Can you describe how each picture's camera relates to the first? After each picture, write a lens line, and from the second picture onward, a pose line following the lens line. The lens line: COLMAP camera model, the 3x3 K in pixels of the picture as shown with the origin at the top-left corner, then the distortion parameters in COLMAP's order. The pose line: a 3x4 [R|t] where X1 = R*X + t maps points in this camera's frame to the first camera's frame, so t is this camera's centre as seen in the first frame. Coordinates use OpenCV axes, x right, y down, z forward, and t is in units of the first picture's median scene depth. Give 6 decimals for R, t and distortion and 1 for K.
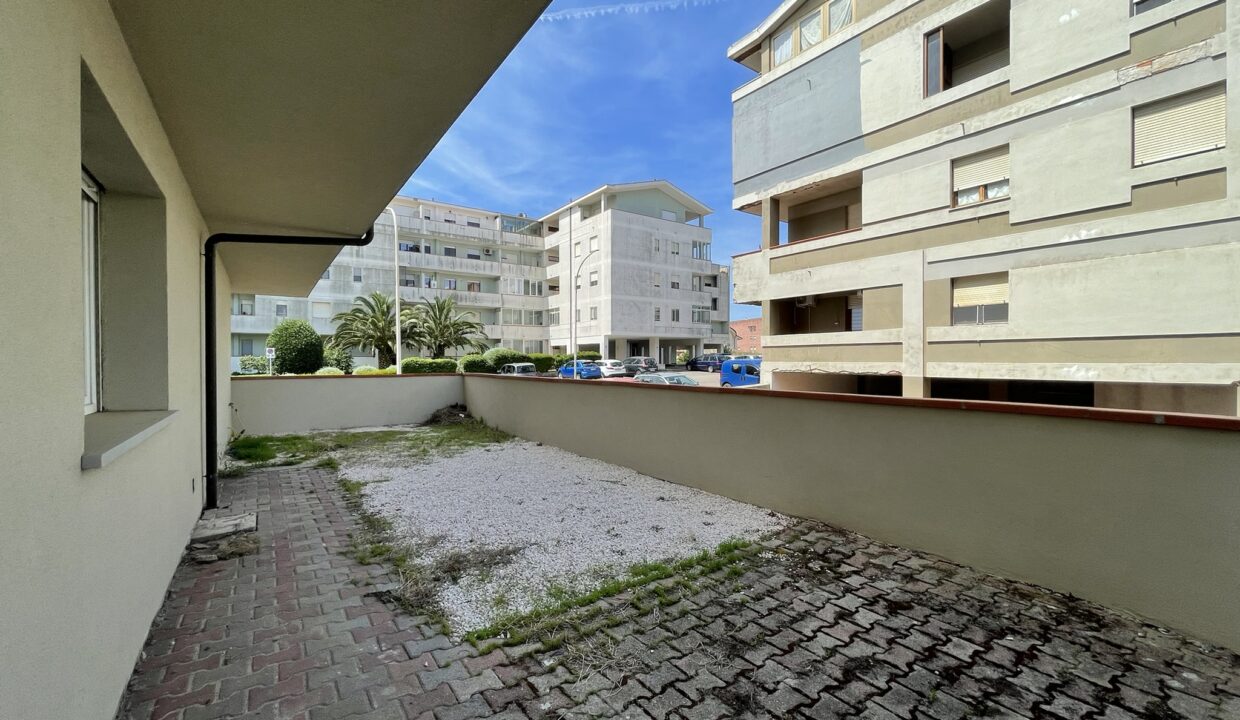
lens RADIAL K [[512.7, 0, 620.2], [0, 512.7, 361.0], [0, 0, 1]] dist [-0.009943, 0.002697]
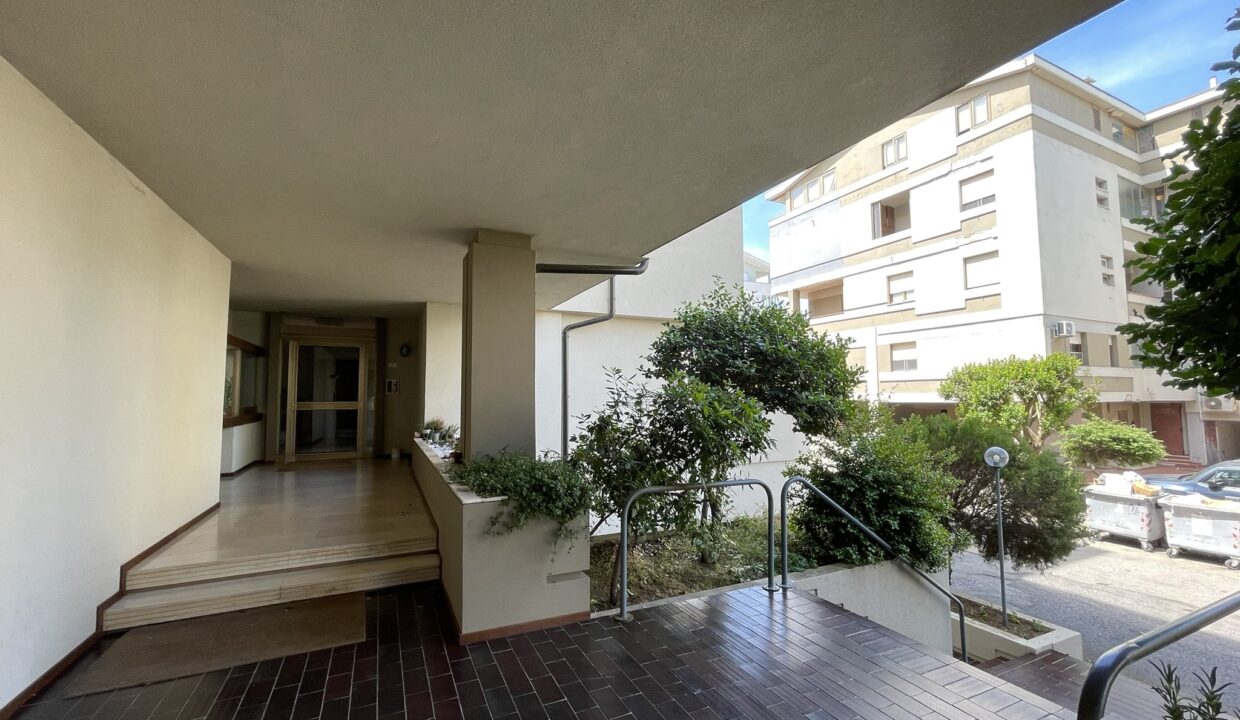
lens RADIAL K [[512.7, 0, 622.6], [0, 512.7, 362.5], [0, 0, 1]] dist [-0.009943, 0.002697]
pose [[0.986789, -0.010144, -0.161690, 0.037705], [-0.001508, 0.997420, -0.071775, 0.024636], [0.162001, 0.071070, 0.984228, -0.839691]]
